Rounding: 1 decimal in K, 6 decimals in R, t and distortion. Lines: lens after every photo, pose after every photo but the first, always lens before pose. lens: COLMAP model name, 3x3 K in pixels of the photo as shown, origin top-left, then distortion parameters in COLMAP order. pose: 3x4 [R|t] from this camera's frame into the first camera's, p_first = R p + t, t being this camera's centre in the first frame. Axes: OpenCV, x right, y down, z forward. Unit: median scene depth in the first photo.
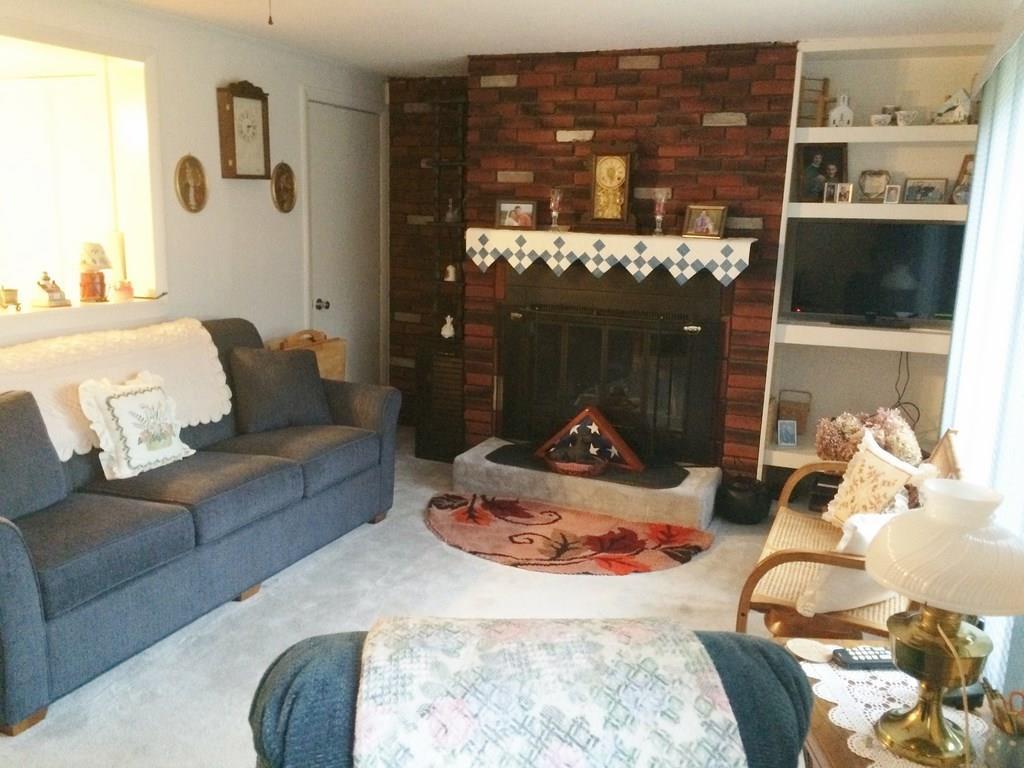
lens RADIAL K [[862.5, 0, 512.0], [0, 862.5, 384.0], [0, 0, 1]] dist [0.005865, 0.005383]
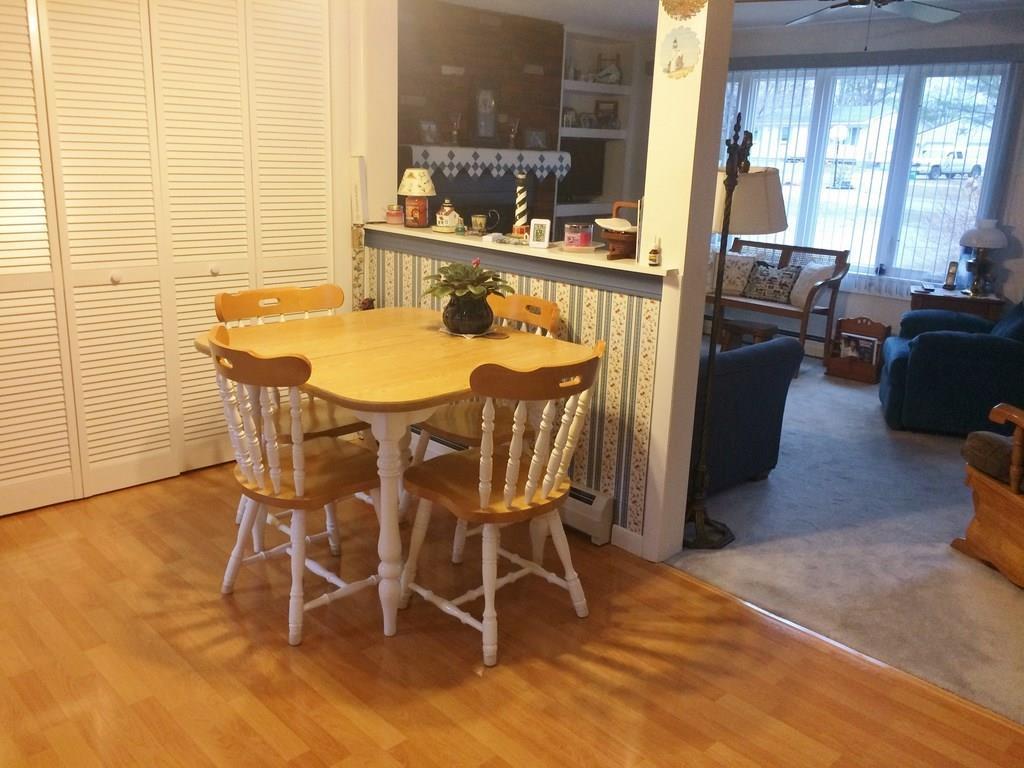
lens RADIAL K [[862.5, 0, 512.0], [0, 862.5, 384.0], [0, 0, 1]] dist [0.005865, 0.005383]
pose [[0.385343, -0.269537, 0.882531, -1.228199], [0.133958, 0.962598, 0.235500, -0.134064], [-0.912998, 0.027474, 0.407037, 0.424818]]
